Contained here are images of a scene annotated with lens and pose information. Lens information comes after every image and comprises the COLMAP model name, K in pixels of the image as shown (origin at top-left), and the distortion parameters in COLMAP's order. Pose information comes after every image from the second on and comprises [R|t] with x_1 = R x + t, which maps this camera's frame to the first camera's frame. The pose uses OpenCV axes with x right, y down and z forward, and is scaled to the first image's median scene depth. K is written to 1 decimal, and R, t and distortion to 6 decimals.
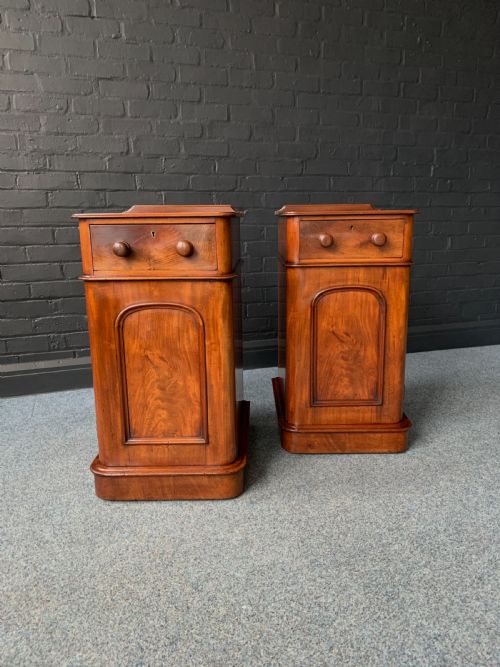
lens RADIAL K [[508.3, 0, 253.5], [0, 508.3, 330.1], [0, 0, 1]] dist [-0.000092, -0.000330]
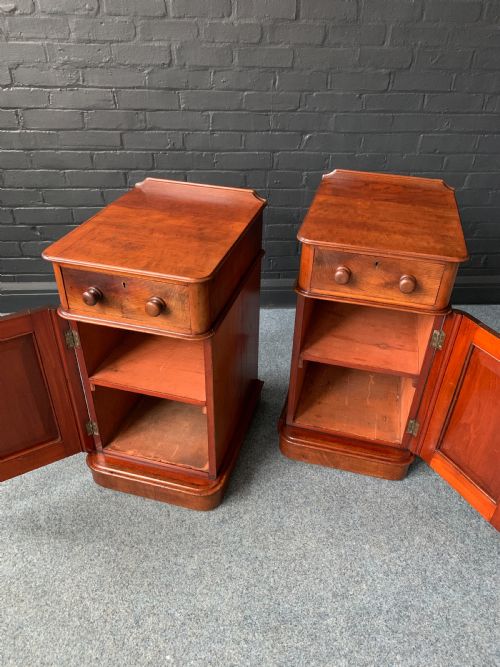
lens RADIAL K [[506.8, 0, 251.8], [0, 506.8, 330.5], [0, 0, 1]] dist [-0.006389, 0.005089]
pose [[0.967061, 0.168621, -0.190682, 0.127039], [-0.087022, 0.922987, 0.374862, -0.287141], [0.239207, -0.345921, 0.907259, 0.126639]]
